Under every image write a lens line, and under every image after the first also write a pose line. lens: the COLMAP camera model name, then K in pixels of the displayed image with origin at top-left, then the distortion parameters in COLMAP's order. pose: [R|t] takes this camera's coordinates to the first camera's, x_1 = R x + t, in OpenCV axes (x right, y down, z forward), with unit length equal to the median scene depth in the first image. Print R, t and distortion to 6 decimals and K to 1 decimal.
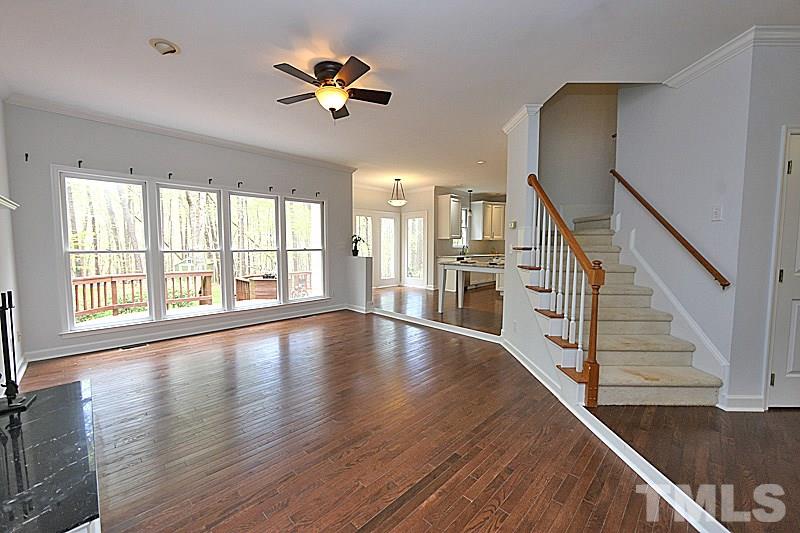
lens RADIAL K [[312.8, 0, 399.7], [0, 312.8, 263.4], [0, 0, 1]] dist [-0.009011, -0.000008]
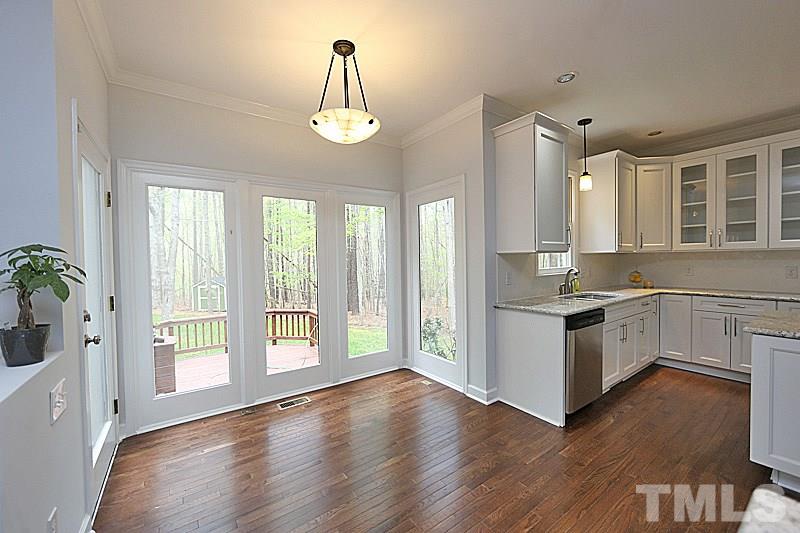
lens RADIAL K [[312.8, 0, 396.9], [0, 312.8, 266.3], [0, 0, 1]] dist [-0.009011, -0.000008]
pose [[0.982292, -0.012791, -0.186919, 0.074006], [0.004575, 0.999007, -0.044324, -0.045873], [0.187300, 0.042684, 0.981375, 0.607699]]
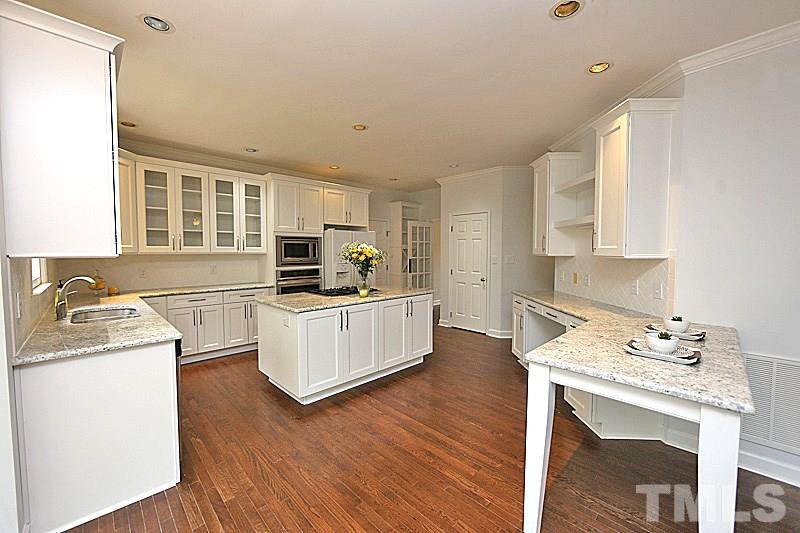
lens RADIAL K [[312.8, 0, 396.4], [0, 312.8, 265.5], [0, 0, 1]] dist [-0.009011, -0.000008]
pose [[0.016000, -0.042519, 0.998968, -0.025964], [0.076192, 0.996242, 0.041182, -0.057039], [-0.996965, 0.075454, 0.019179, 0.731000]]
